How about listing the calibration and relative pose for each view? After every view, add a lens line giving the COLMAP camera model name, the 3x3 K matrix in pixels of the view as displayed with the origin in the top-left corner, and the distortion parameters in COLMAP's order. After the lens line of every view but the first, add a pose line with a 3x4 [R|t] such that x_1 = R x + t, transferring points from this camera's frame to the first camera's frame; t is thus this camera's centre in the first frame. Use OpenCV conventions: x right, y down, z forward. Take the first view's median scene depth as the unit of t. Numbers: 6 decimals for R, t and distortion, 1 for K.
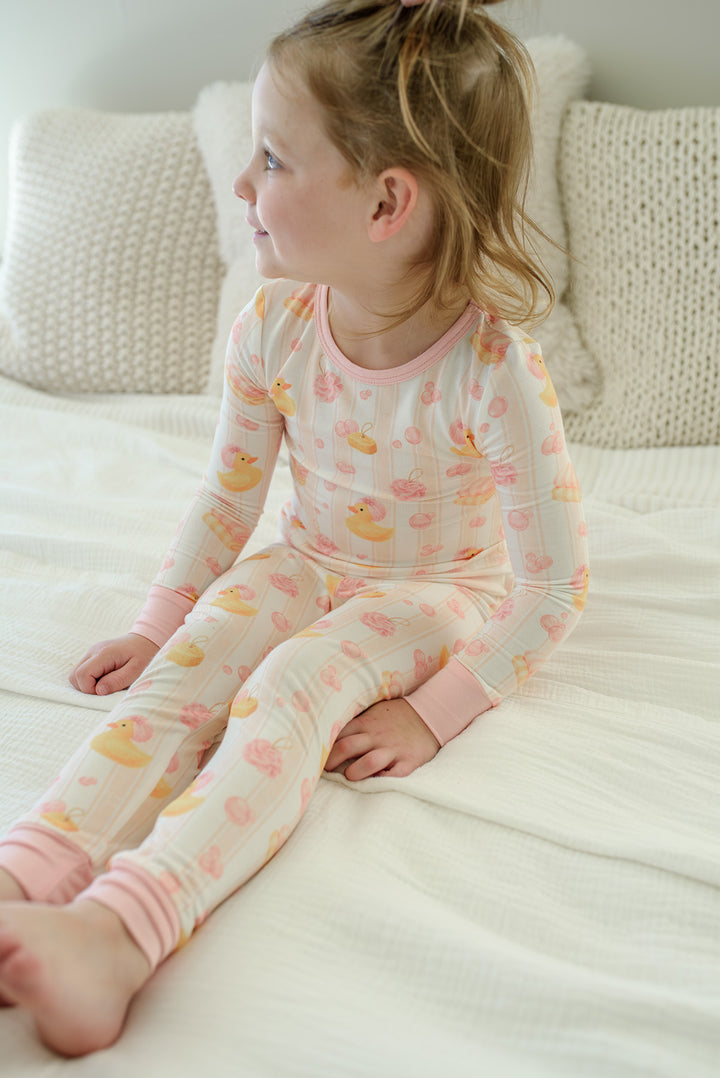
lens RADIAL K [[1033.7, 0, 357.0], [0, 1033.7, 541.5], [0, 0, 1]] dist [-0.034011, 0.000000]
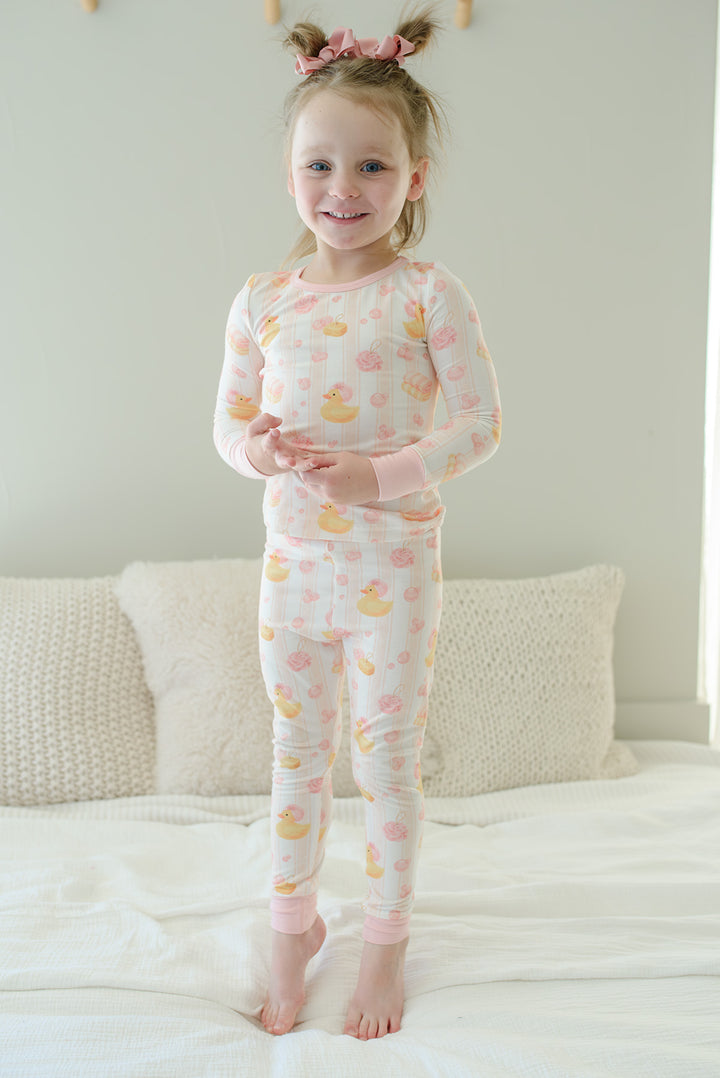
lens RADIAL K [[1081.2, 0, 360.5], [0, 1081.2, 557.9], [0, 0, 1]] dist [-0.019934, 0.000000]
pose [[0.873398, -0.002714, 0.487000, -0.643419], [0.171004, 0.938020, -0.301455, 0.031346], [-0.455998, 0.346569, 0.819729, -0.341317]]
